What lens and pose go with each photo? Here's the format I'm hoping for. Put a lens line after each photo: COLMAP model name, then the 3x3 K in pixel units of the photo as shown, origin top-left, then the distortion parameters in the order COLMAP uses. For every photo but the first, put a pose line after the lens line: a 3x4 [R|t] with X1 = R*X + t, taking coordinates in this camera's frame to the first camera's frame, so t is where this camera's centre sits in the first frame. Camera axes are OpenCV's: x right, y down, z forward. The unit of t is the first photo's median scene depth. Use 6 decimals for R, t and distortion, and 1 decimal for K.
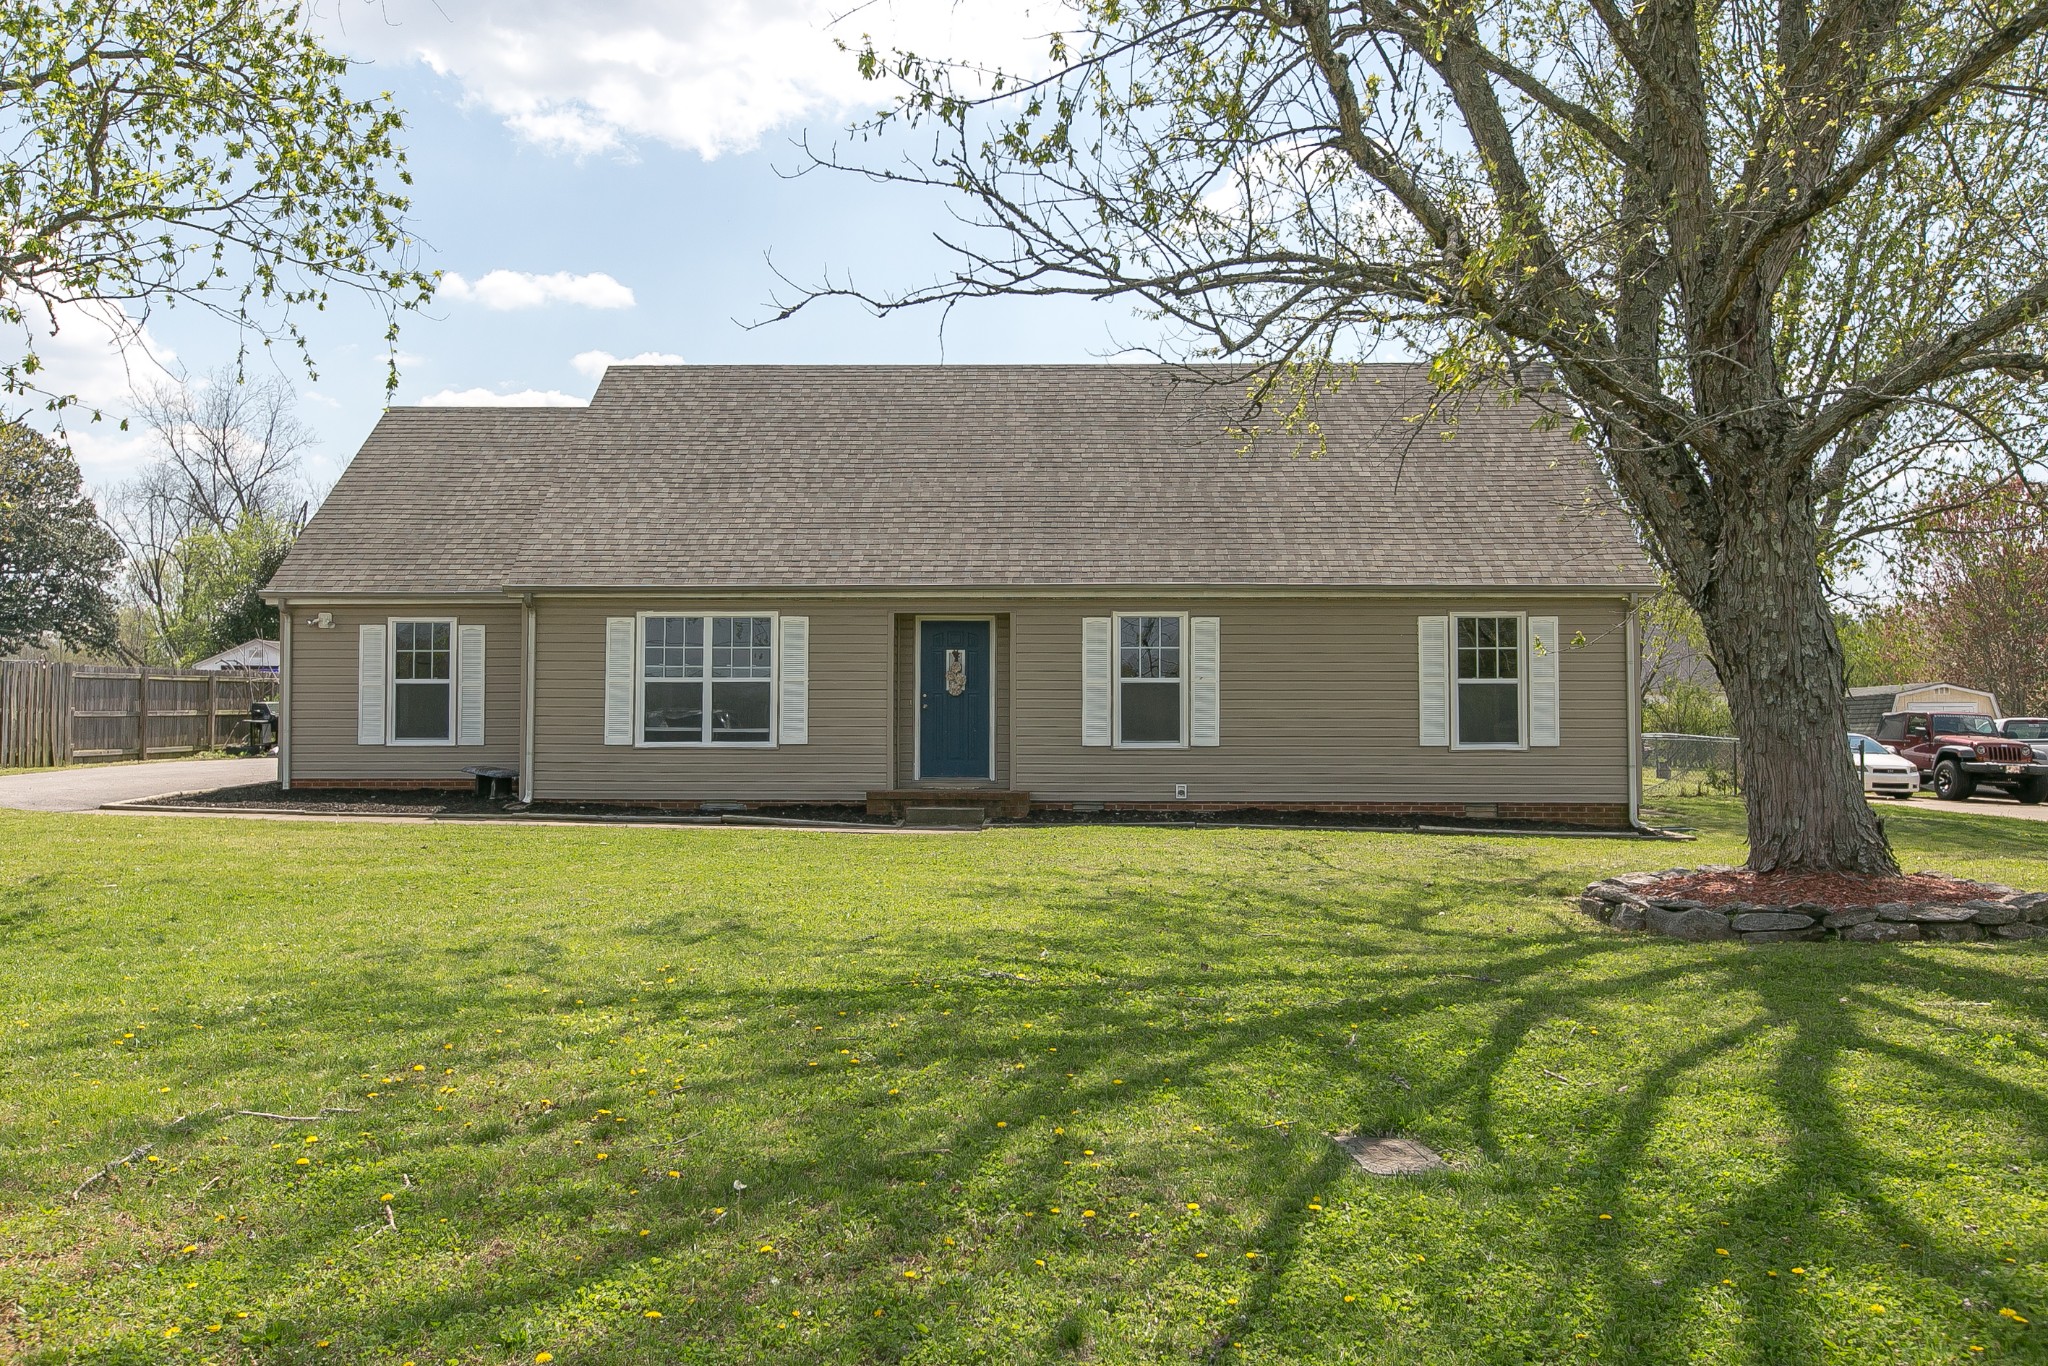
lens RADIAL K [[1635.9, 0, 1024.0], [0, 1635.9, 683.0], [0, 0, 1]] dist [0.030874, -0.002151]
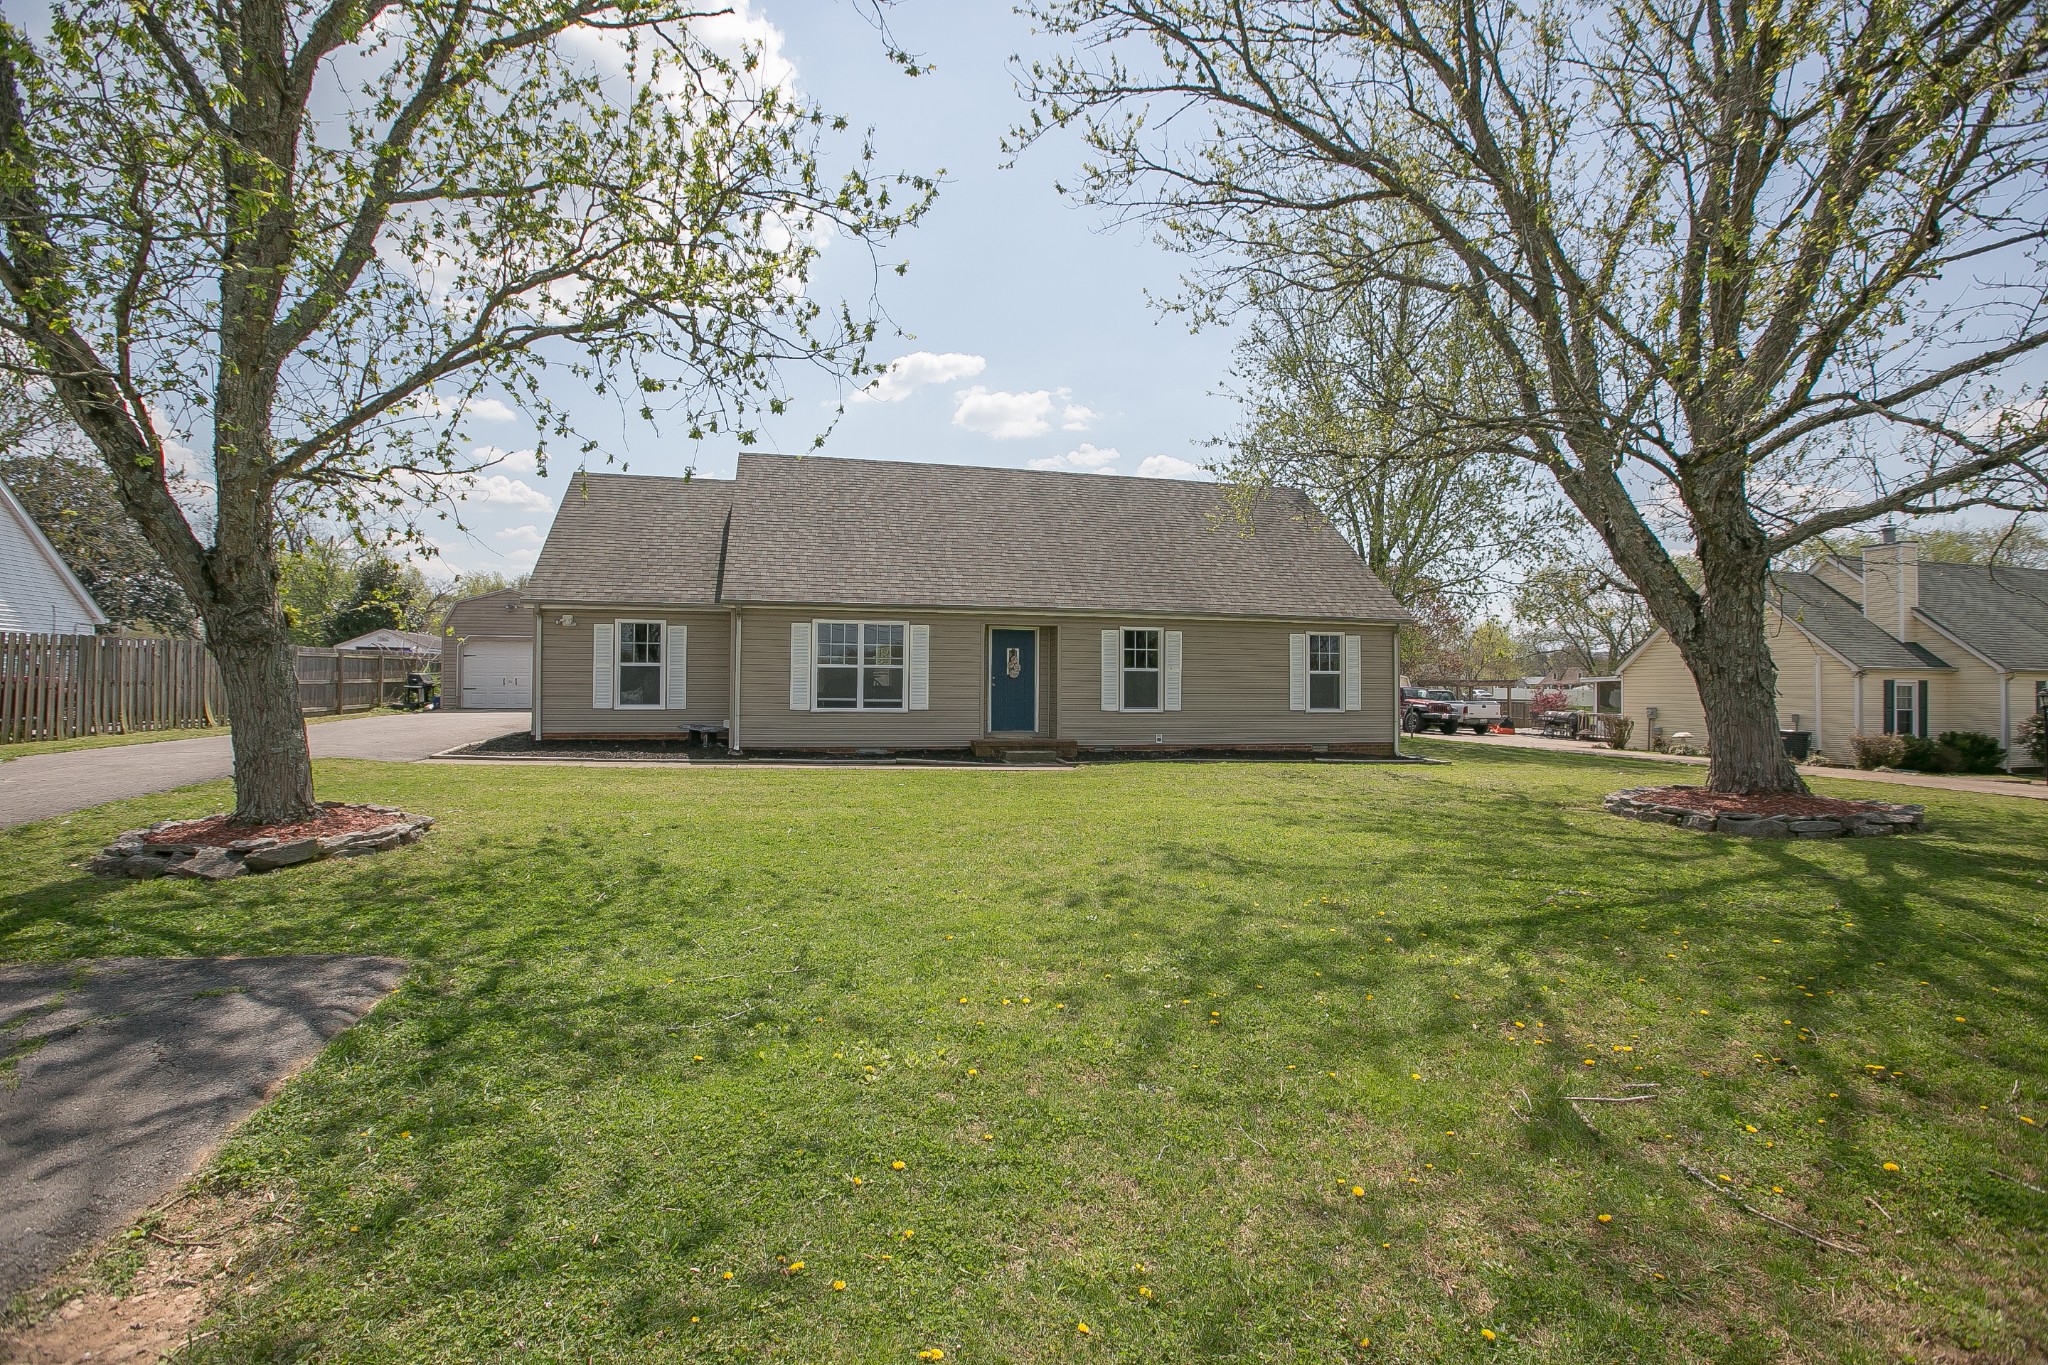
lens RADIAL K [[935.8, 0, 1018.4], [0, 935.8, 672.0], [0, 0, 1]] dist [-0.052042, 0.018399]
pose [[0.965509, 0.010286, 0.260167, -0.275732], [-0.013073, 0.999874, 0.008984, -0.006256], [-0.260042, -0.012075, 0.965522, 0.143988]]
